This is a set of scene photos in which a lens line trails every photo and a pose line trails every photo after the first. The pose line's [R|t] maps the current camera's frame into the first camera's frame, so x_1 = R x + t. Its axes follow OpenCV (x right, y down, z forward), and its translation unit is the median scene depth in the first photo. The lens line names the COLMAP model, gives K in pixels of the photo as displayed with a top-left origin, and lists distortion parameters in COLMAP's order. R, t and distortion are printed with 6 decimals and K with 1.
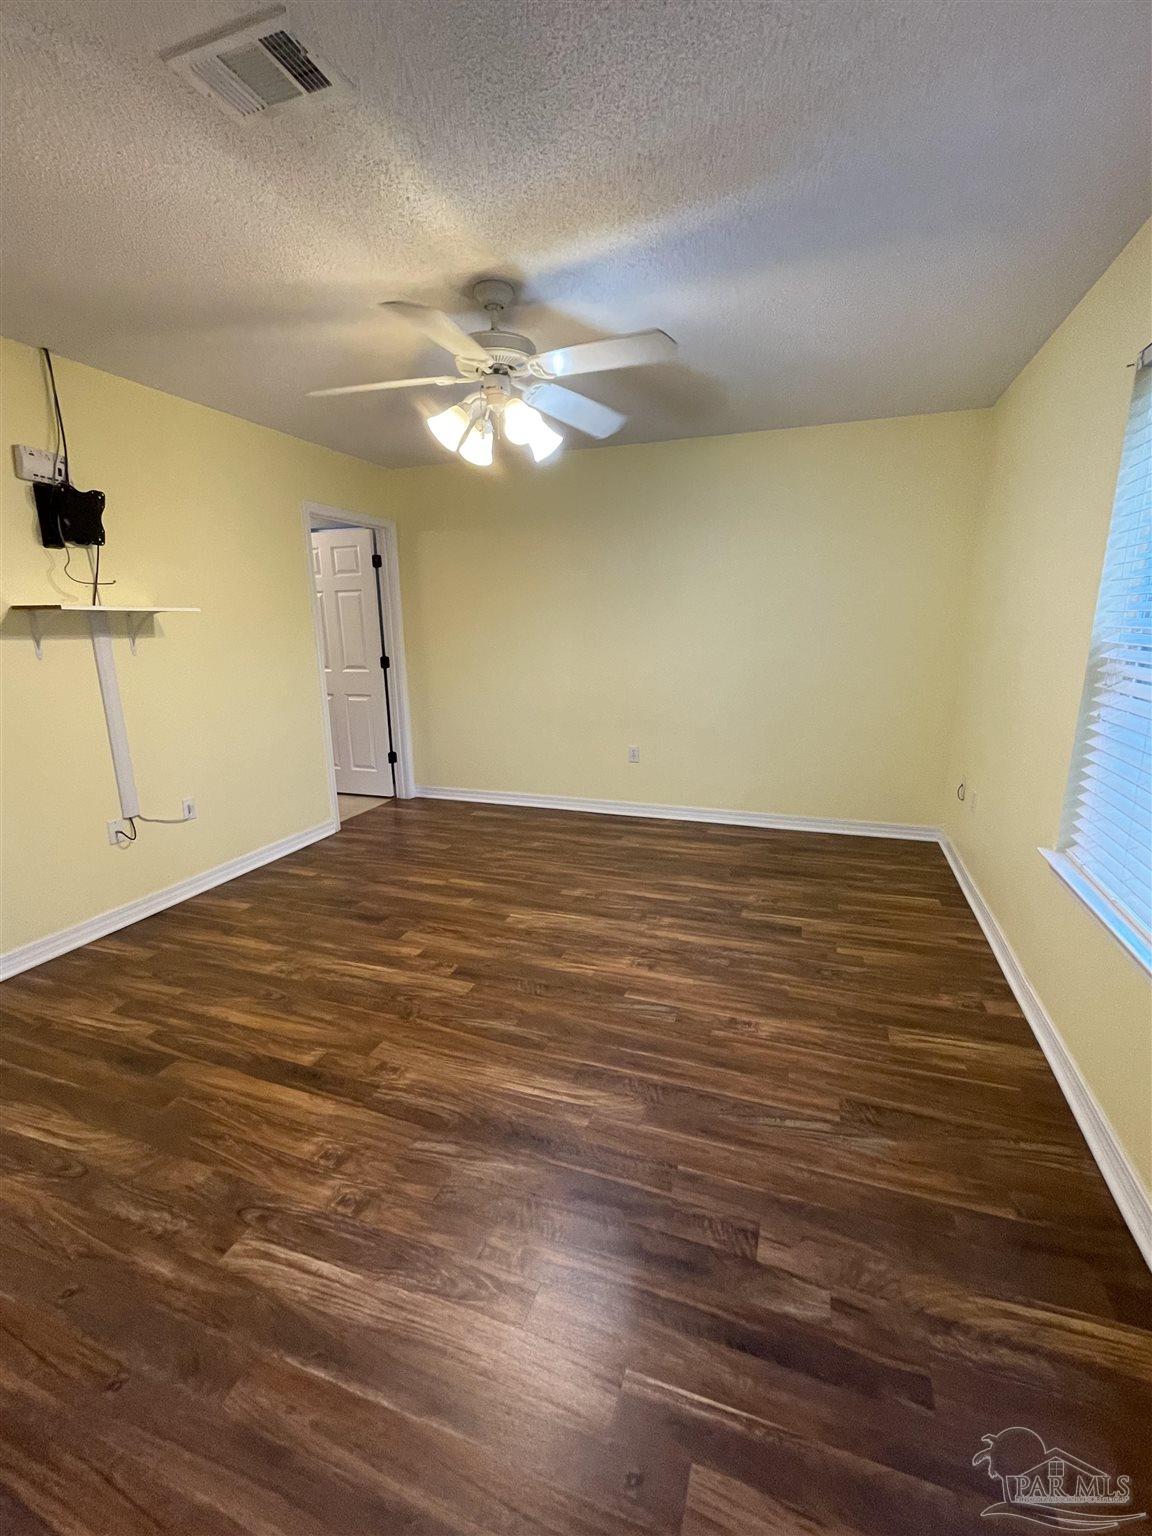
lens RADIAL K [[669.8, 0, 578.8], [0, 669.8, 771.9], [0, 0, 1]] dist [0.004543, -0.001151]
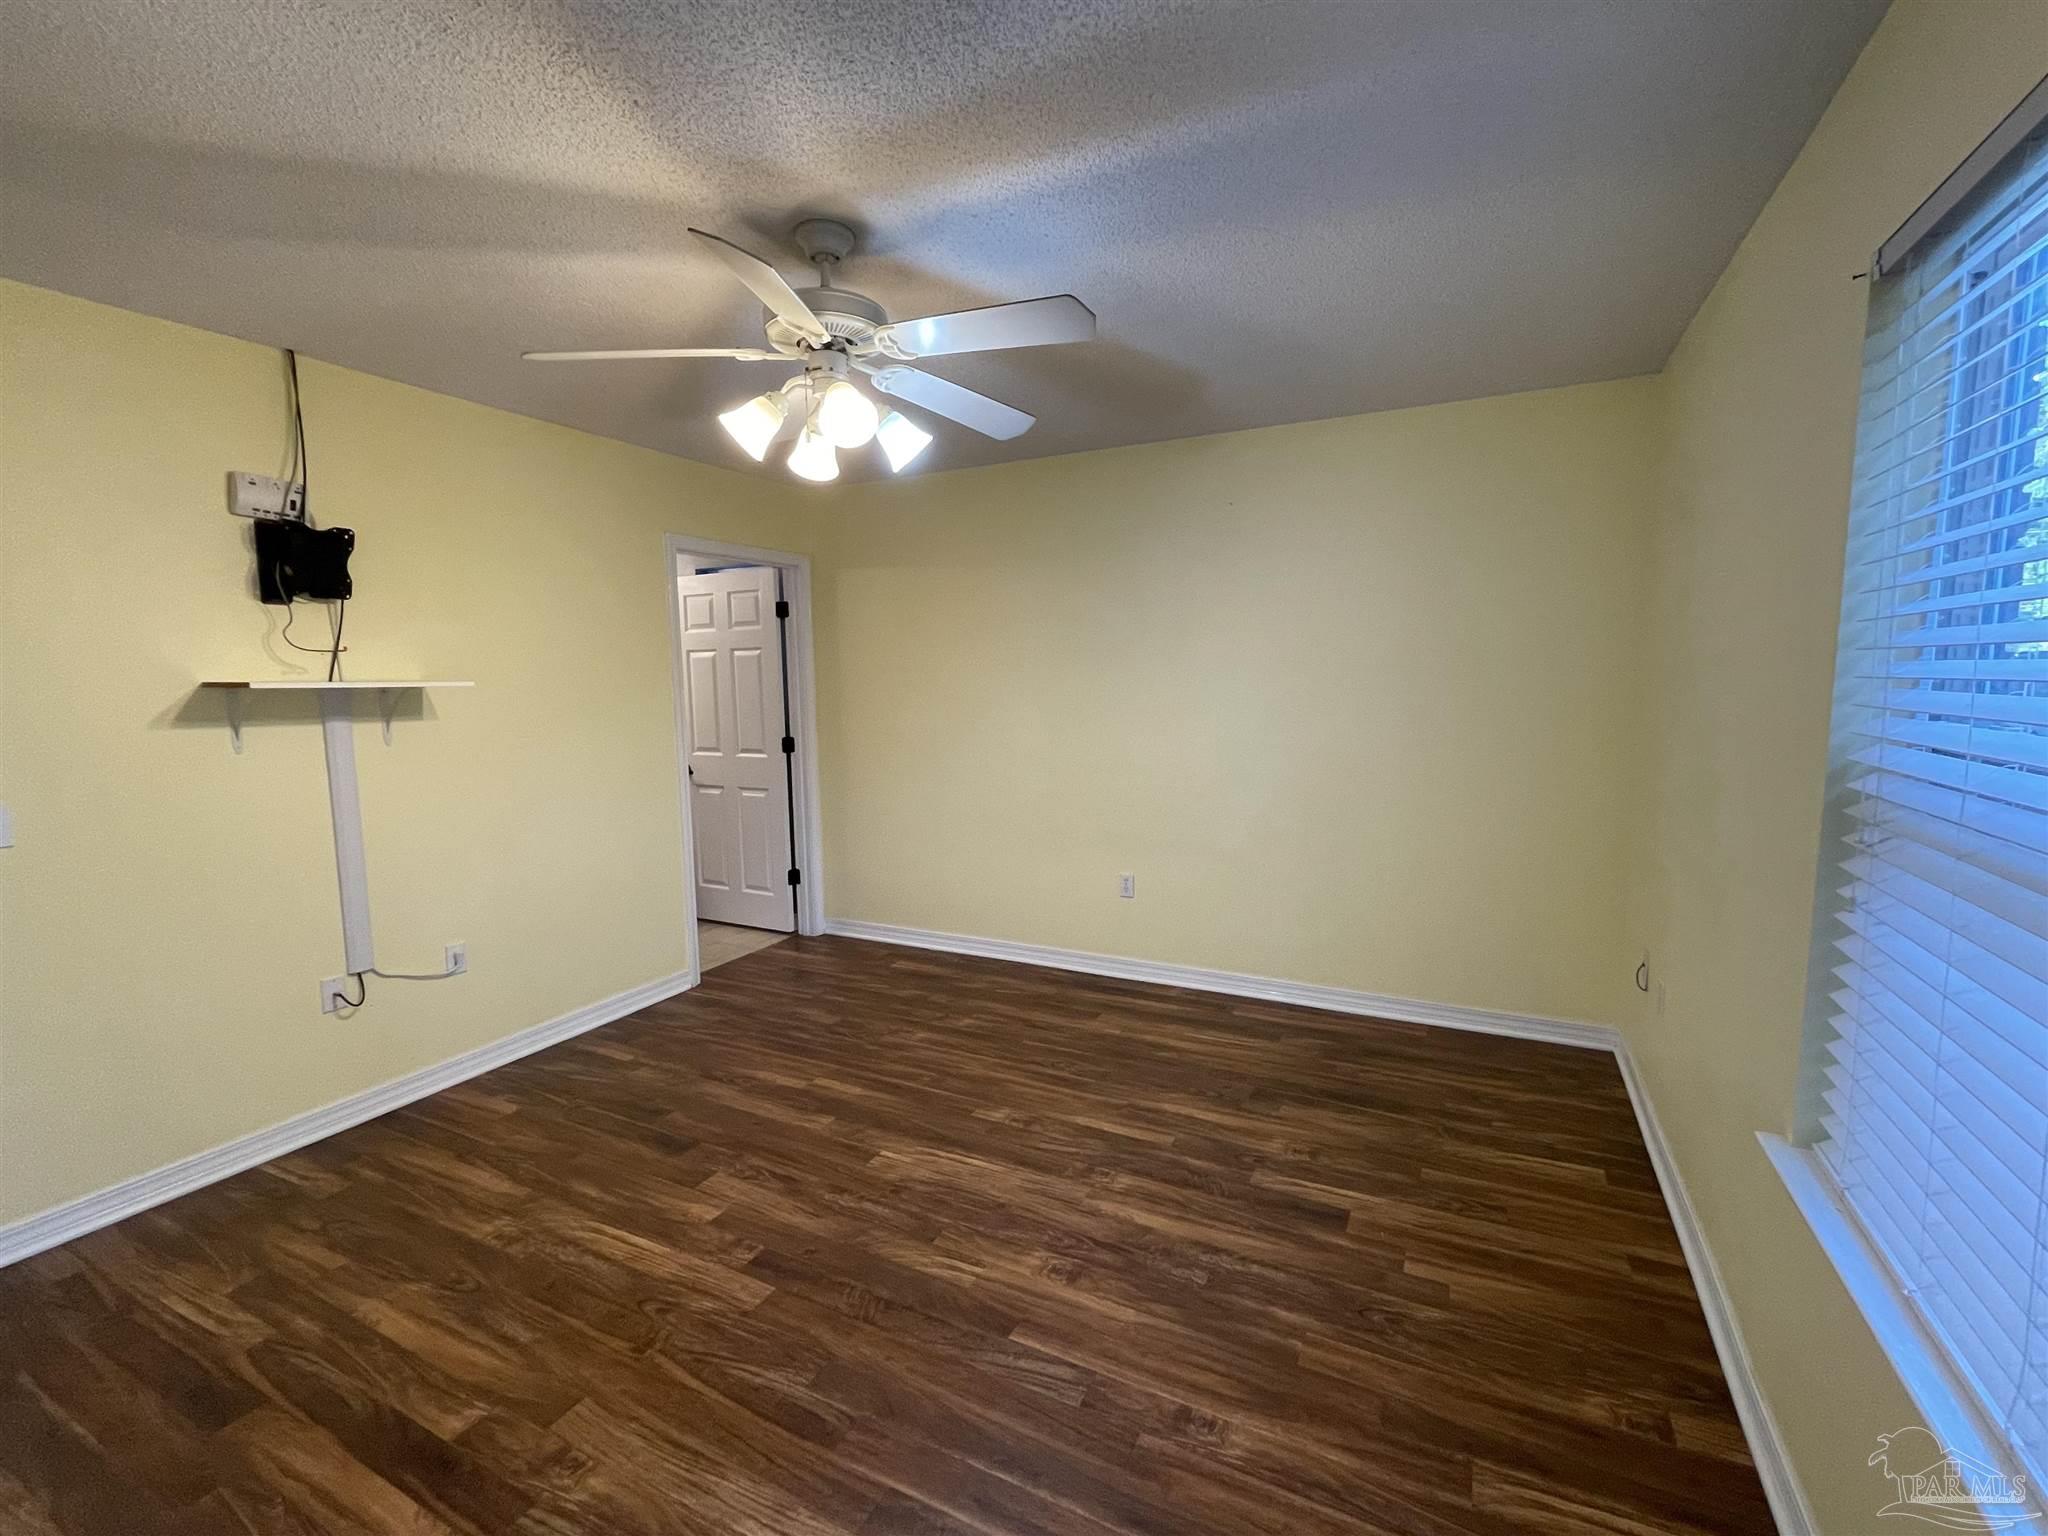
lens RADIAL K [[893.0, 0, 1024.9], [0, 893.0, 766.7], [0, 0, 1]] dist [0.004543, -0.001151]
pose [[0.991873, 0.012605, -0.126607, 0.155772], [-0.027552, 0.992748, -0.117011, -0.062695], [0.124213, 0.119548, 0.985028, 0.152172]]
